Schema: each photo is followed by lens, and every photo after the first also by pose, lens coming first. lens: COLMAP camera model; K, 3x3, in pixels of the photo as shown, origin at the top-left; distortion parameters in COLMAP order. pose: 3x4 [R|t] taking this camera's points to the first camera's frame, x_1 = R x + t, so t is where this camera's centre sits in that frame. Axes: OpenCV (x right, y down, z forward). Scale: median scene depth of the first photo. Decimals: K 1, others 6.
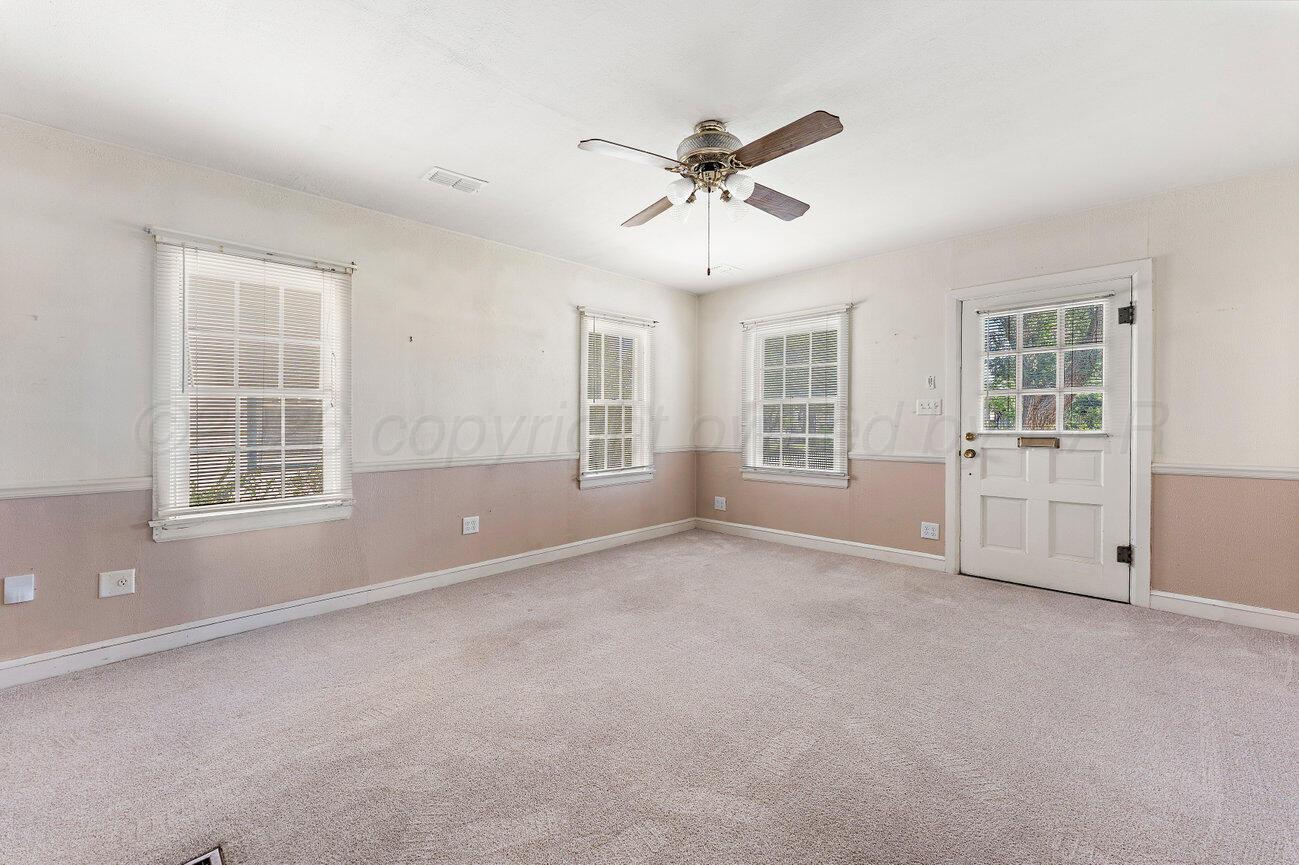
lens RADIAL K [[532.6, 0, 650.1], [0, 532.6, 421.2], [0, 0, 1]] dist [0.003623, -0.000923]
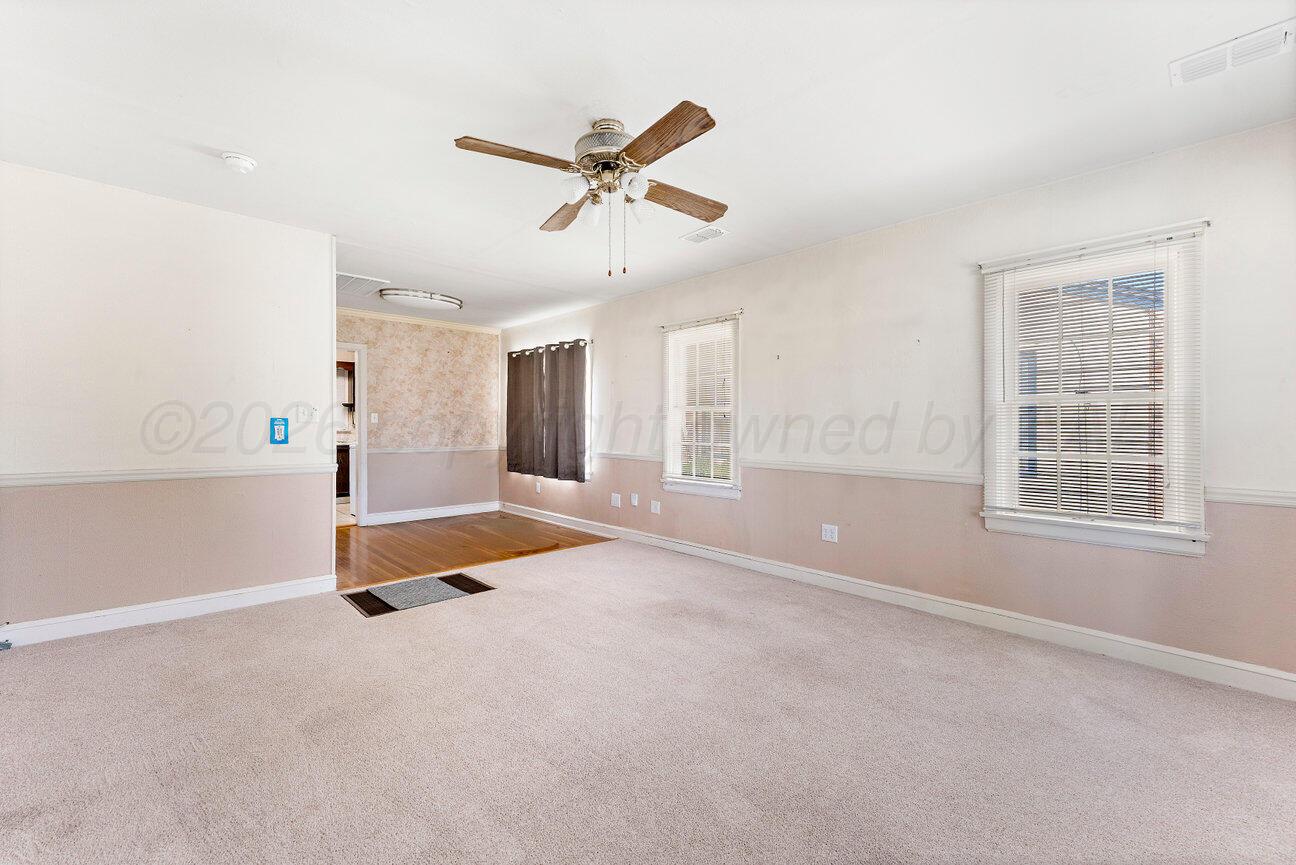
lens RADIAL K [[531.4, 0, 642.7], [0, 531.4, 427.6], [0, 0, 1]] dist [0.003623, -0.000923]
pose [[-0.049074, 0.005016, -0.998783, 0.632886], [-0.006341, 0.999966, 0.005334, -0.004105], [0.998775, 0.006595, -0.049040, 0.664934]]
